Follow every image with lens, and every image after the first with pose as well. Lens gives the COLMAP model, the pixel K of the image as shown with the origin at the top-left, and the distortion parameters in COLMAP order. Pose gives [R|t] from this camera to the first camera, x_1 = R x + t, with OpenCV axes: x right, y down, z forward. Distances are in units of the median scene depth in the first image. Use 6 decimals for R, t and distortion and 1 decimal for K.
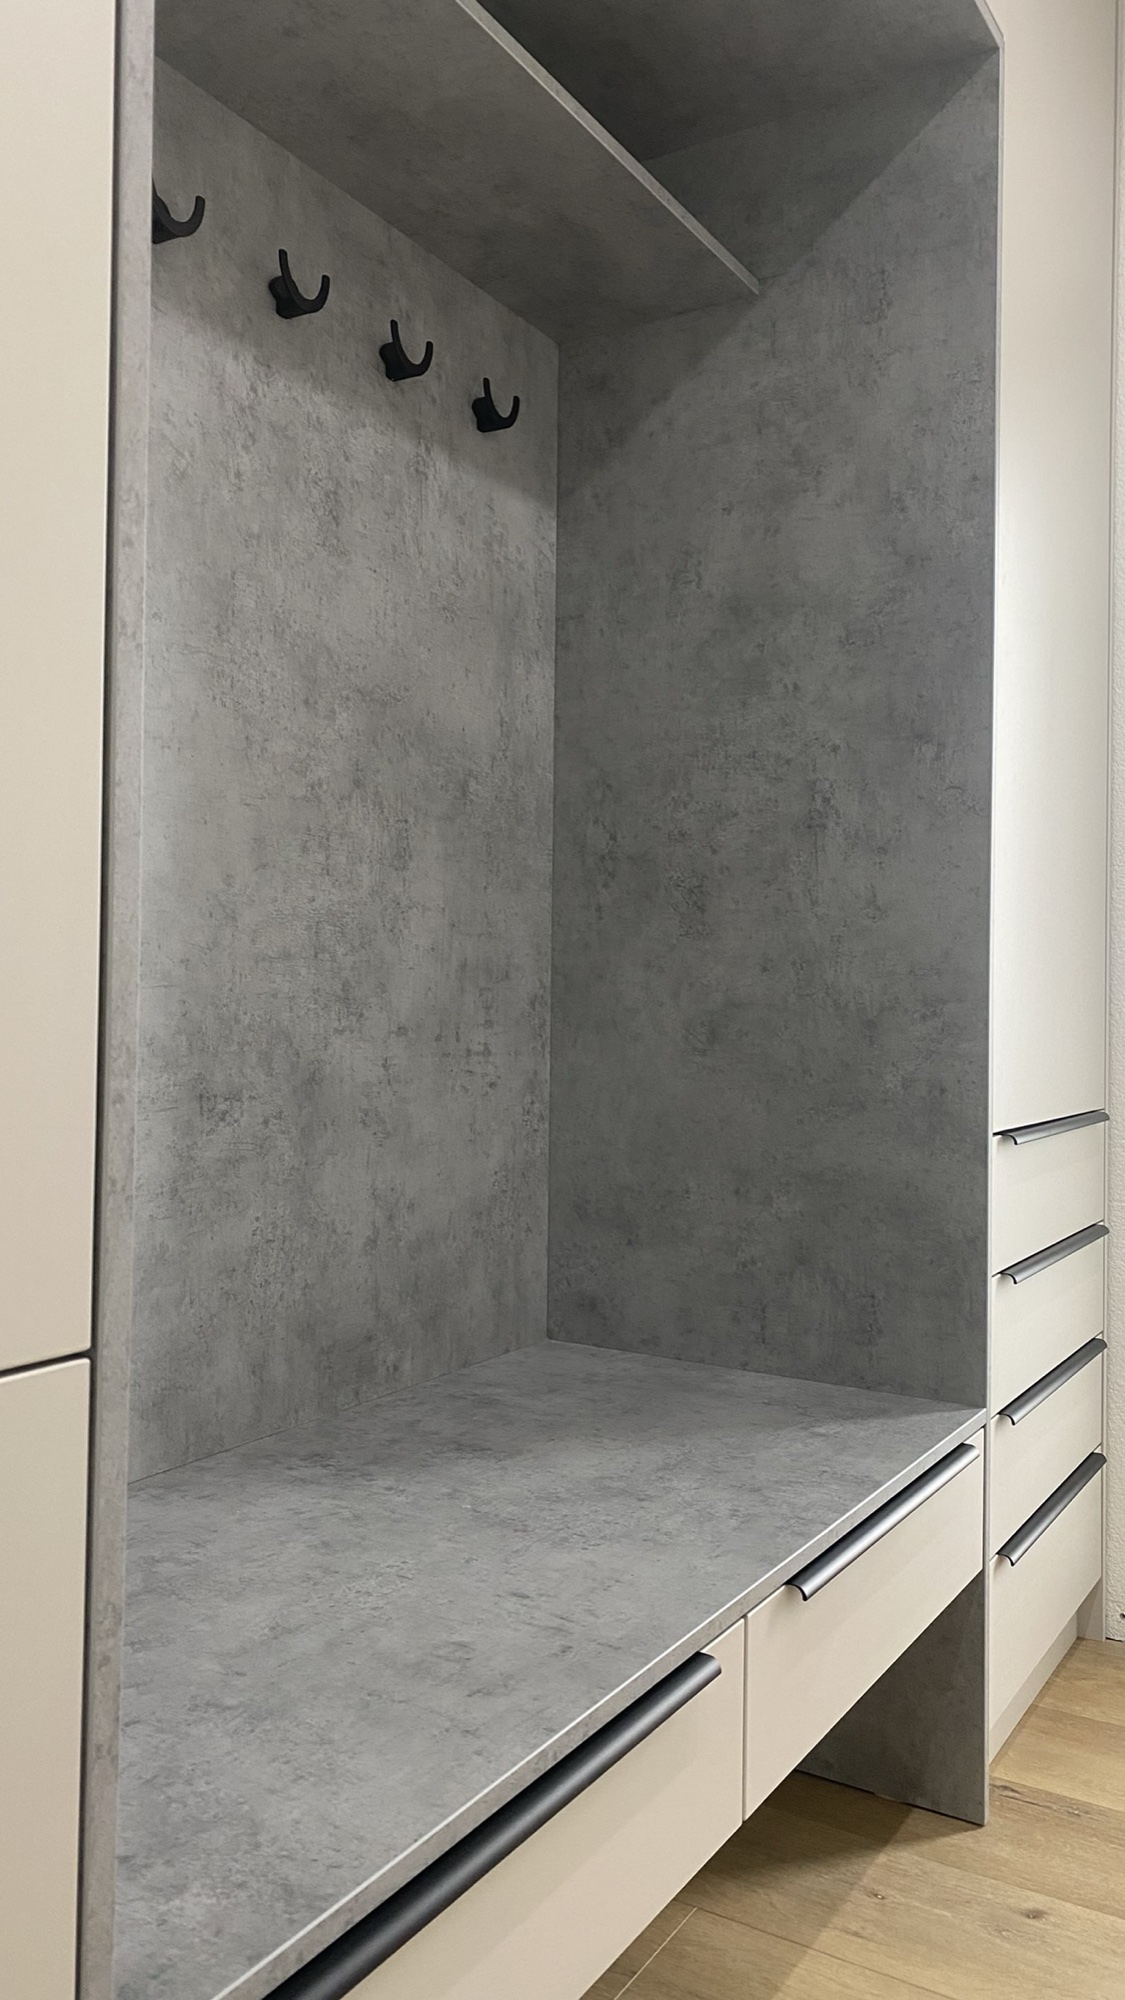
lens RADIAL K [[1543.1, 0, 559.2], [0, 1543.1, 998.3], [0, 0, 1]] dist [0.085662, -0.011693]
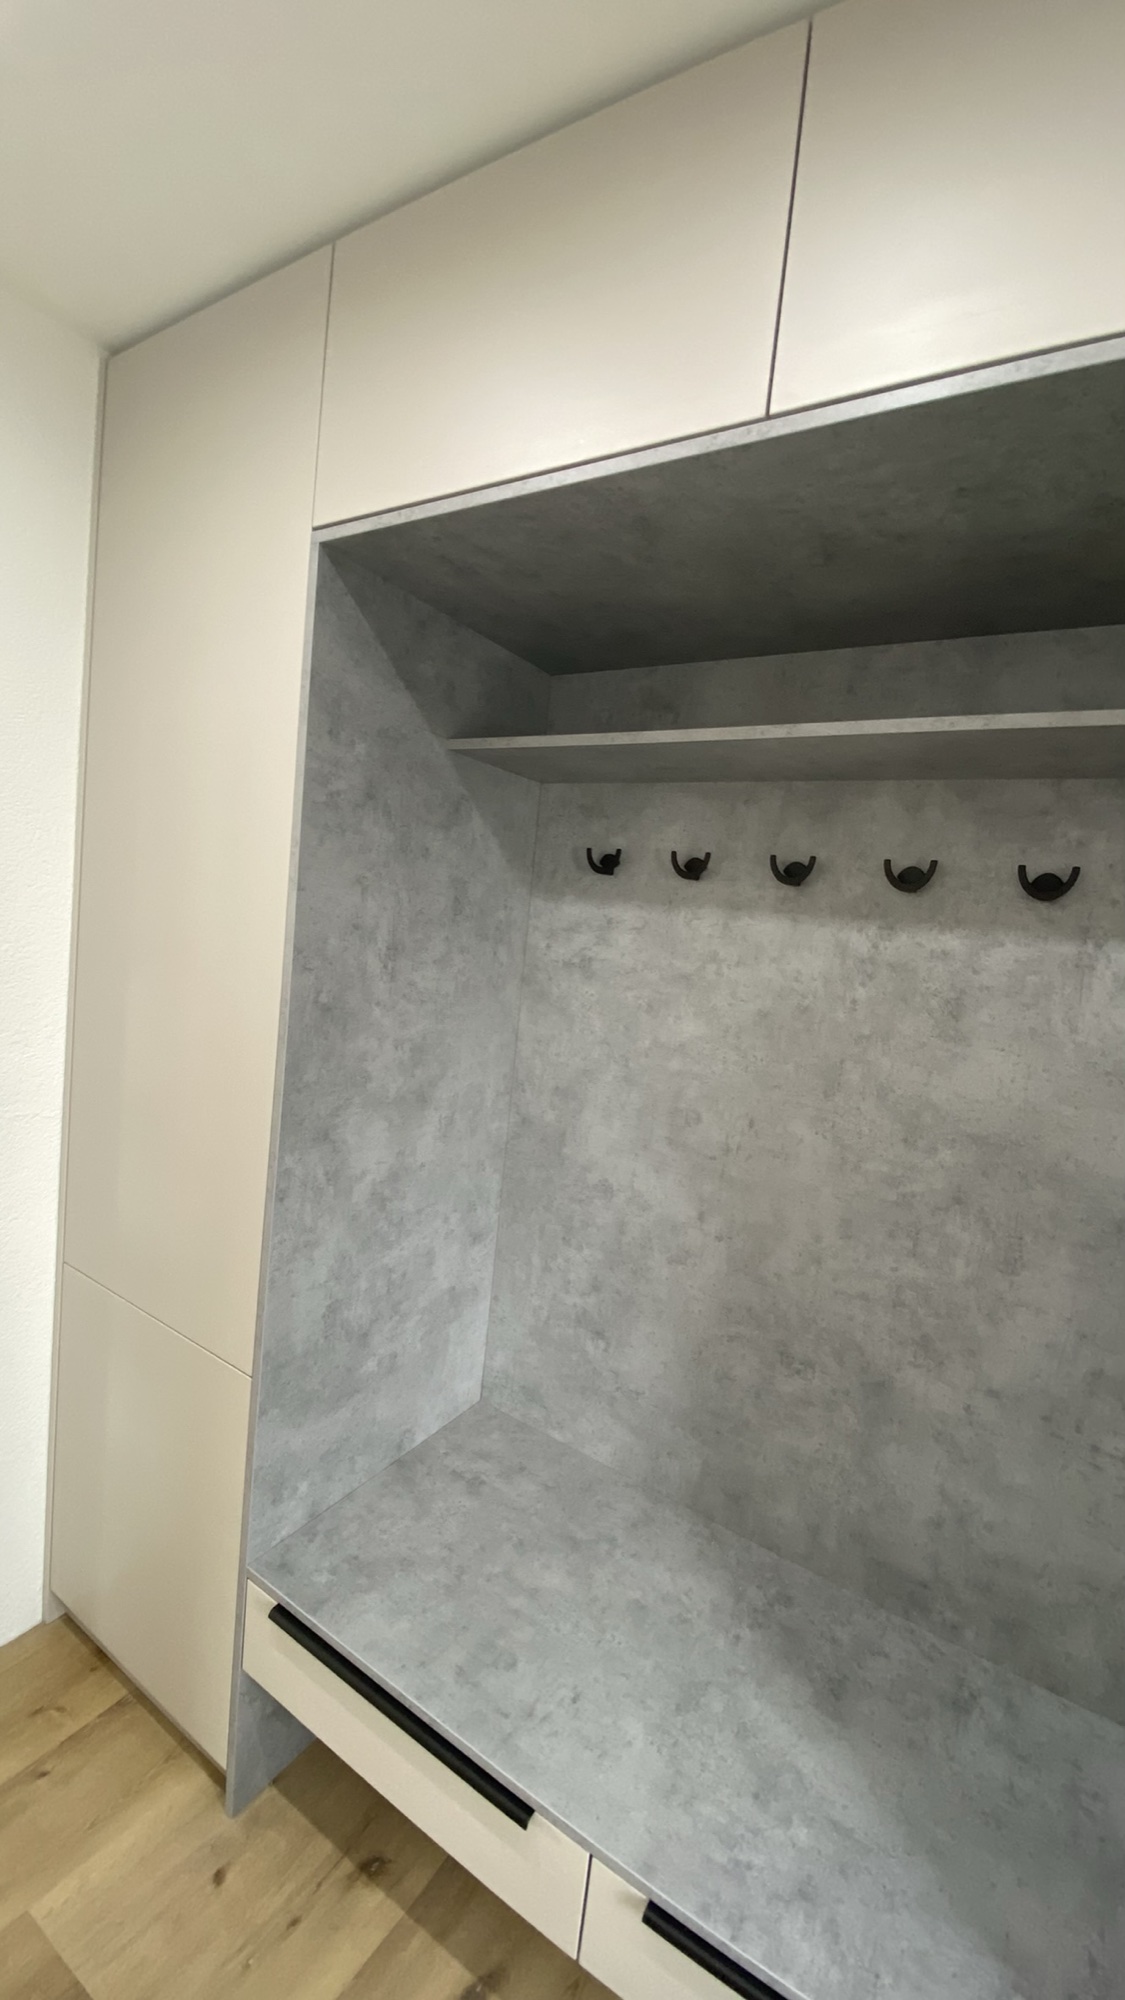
lens RADIAL K [[846.3, 0, 559.9], [0, 846.3, 1000.0], [0, 0, 1]] dist [0.001969, -0.001698]
pose [[-0.023398, 0.092482, -0.995439, 0.638460], [-0.100756, 0.990424, 0.094385, -0.367895], [0.994636, 0.102505, -0.013855, 0.672338]]
